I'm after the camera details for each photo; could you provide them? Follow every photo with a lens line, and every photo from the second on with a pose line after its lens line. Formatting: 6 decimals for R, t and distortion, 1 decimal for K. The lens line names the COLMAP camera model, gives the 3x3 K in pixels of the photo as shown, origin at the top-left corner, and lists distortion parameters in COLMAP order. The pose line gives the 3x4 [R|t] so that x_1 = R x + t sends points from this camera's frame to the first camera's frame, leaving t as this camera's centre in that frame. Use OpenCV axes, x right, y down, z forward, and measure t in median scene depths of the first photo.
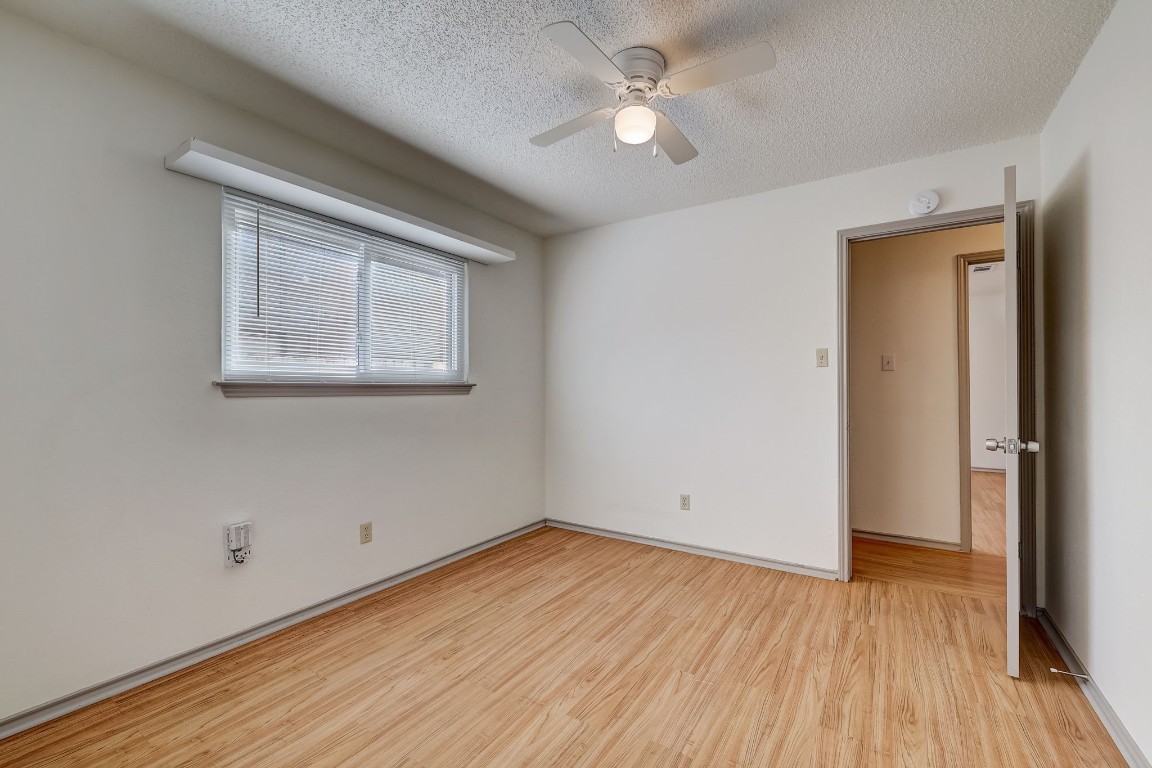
lens RADIAL K [[482.7, 0, 578.5], [0, 482.7, 384.4], [0, 0, 1]] dist [0.001209, 0.000034]
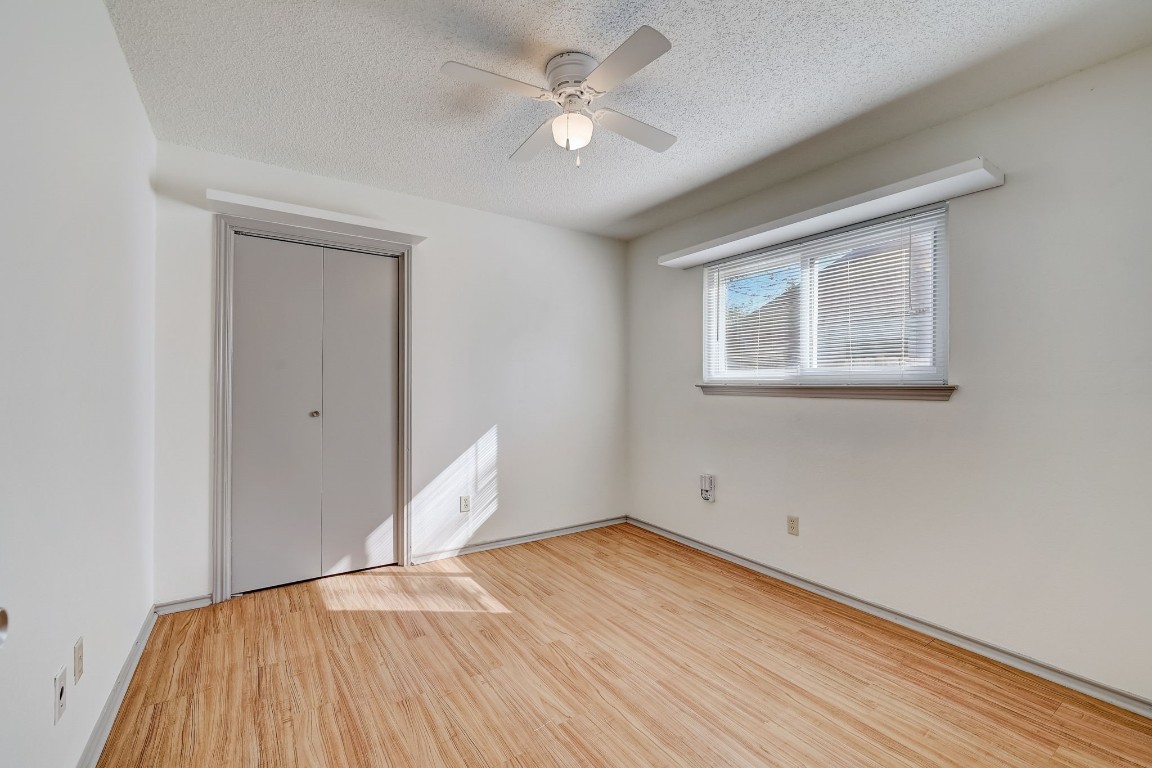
lens RADIAL K [[499.7, 0, 591.0], [0, 499.7, 384.4], [0, 0, 1]] dist [-0.000069, -0.000032]
pose [[-0.380080, -0.004223, -0.924944, 0.918714], [-0.002353, 0.999991, -0.003599, 0.000504], [0.924950, 0.000808, -0.380087, 1.227057]]
